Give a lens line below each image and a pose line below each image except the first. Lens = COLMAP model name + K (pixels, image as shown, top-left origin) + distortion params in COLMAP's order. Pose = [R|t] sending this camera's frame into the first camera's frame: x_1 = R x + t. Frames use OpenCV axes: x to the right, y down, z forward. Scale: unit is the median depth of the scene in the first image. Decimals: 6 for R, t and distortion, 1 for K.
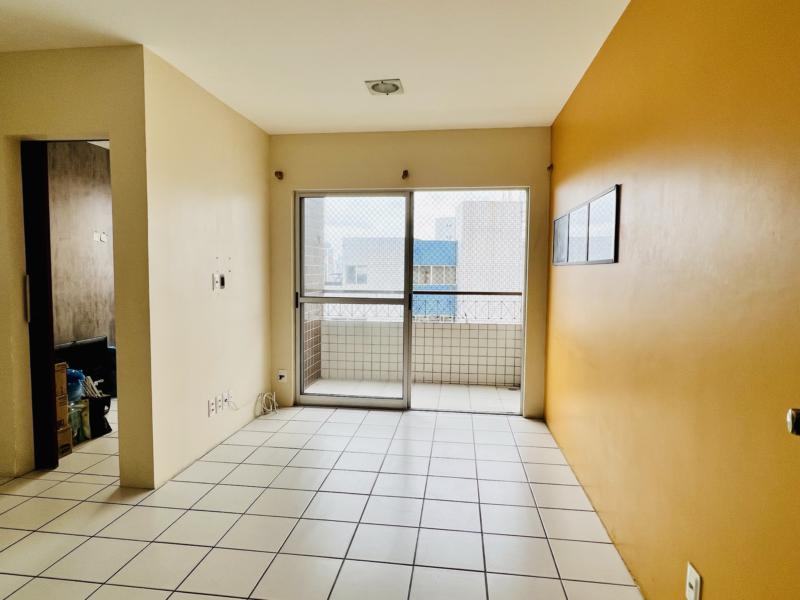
lens RADIAL K [[477.5, 0, 396.6], [0, 477.5, 303.8], [0, 0, 1]] dist [0.003626, -0.001765]
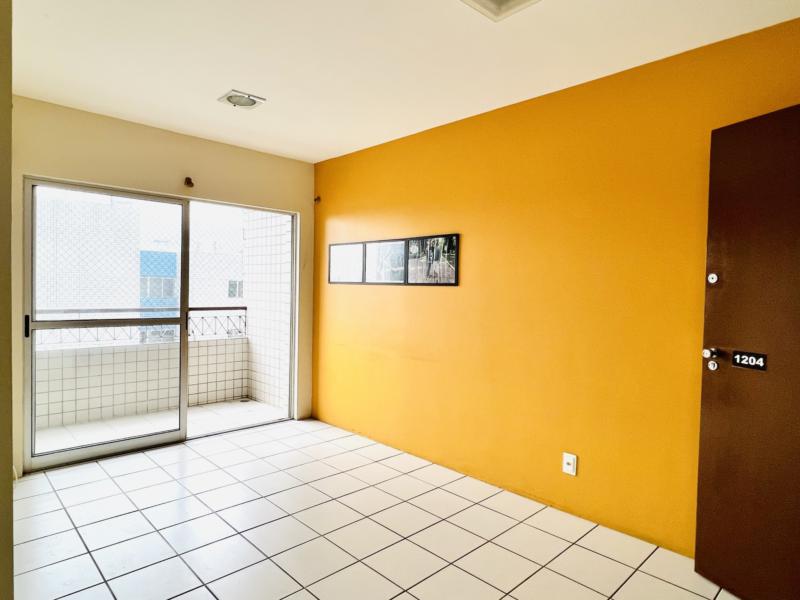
lens RADIAL K [[477.5, 0, 392.8], [0, 477.5, 296.4], [0, 0, 1]] dist [0.003626, -0.001765]
pose [[0.629939, -0.009644, 0.776585, -0.422611], [0.040799, 0.998953, -0.020689, -0.014322], [-0.775573, 0.044717, 0.629673, 0.116703]]
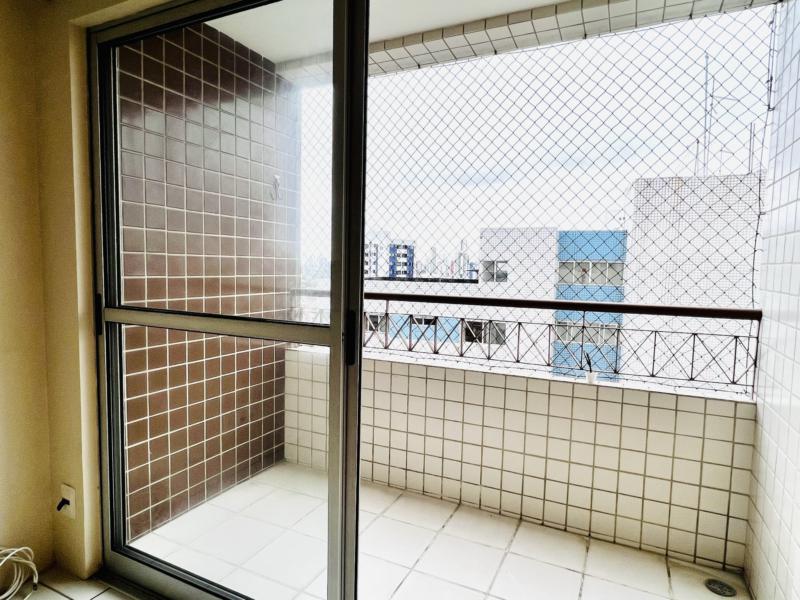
lens RADIAL K [[477.5, 0, 397.5], [0, 477.5, 304.8], [0, 0, 1]] dist [0.003626, -0.001765]
pose [[0.945073, 0.036343, -0.324832, 0.150948], [-0.034453, 0.999339, 0.011570, -0.028878], [0.325038, 0.000256, 0.945701, 0.710923]]
